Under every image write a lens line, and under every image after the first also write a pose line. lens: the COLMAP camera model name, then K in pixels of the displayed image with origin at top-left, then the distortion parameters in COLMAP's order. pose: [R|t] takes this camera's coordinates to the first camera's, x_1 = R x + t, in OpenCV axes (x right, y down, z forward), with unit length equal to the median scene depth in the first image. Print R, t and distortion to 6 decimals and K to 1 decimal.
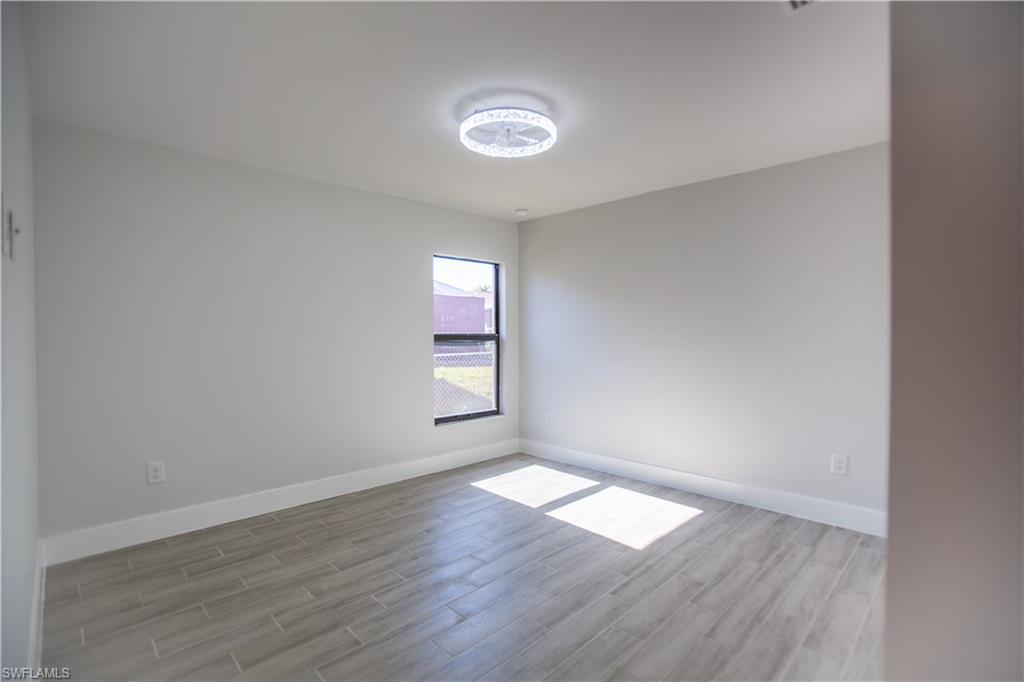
lens RADIAL K [[478.4, 0, 508.9], [0, 478.4, 338.9], [0, 0, 1]] dist [-0.045457, 0.000989]
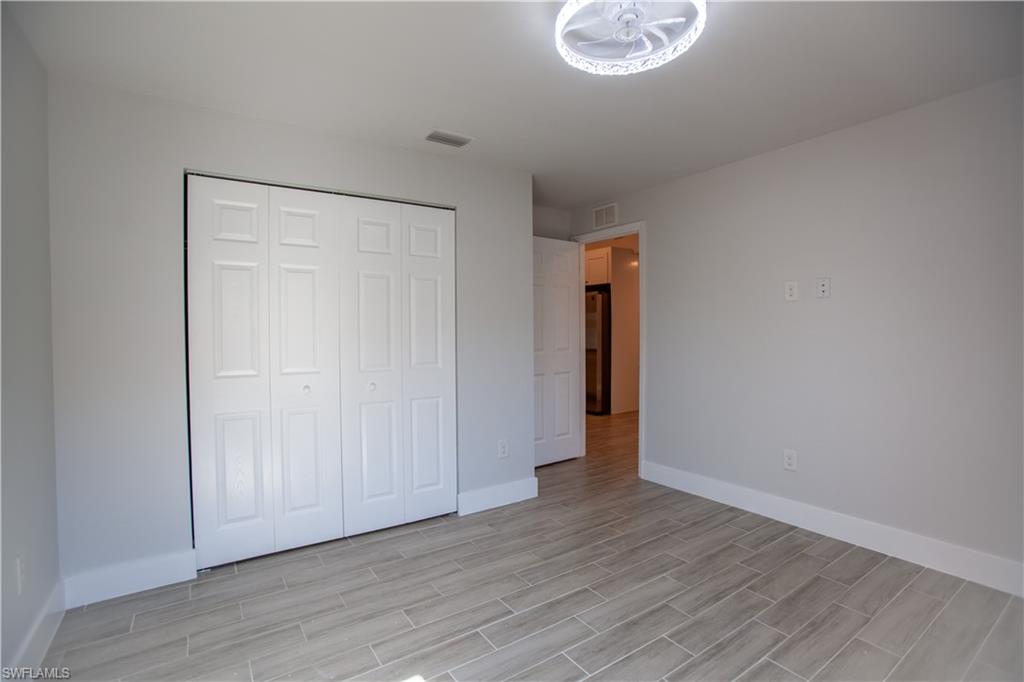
lens RADIAL K [[478.4, 0, 508.9], [0, 478.4, 338.9], [0, 0, 1]] dist [-0.045457, 0.000989]
pose [[-0.983920, 0.006589, 0.178491, 0.056538], [0.011291, 0.999615, 0.025337, -0.018682], [-0.178255, 0.026944, -0.983615, 1.936586]]
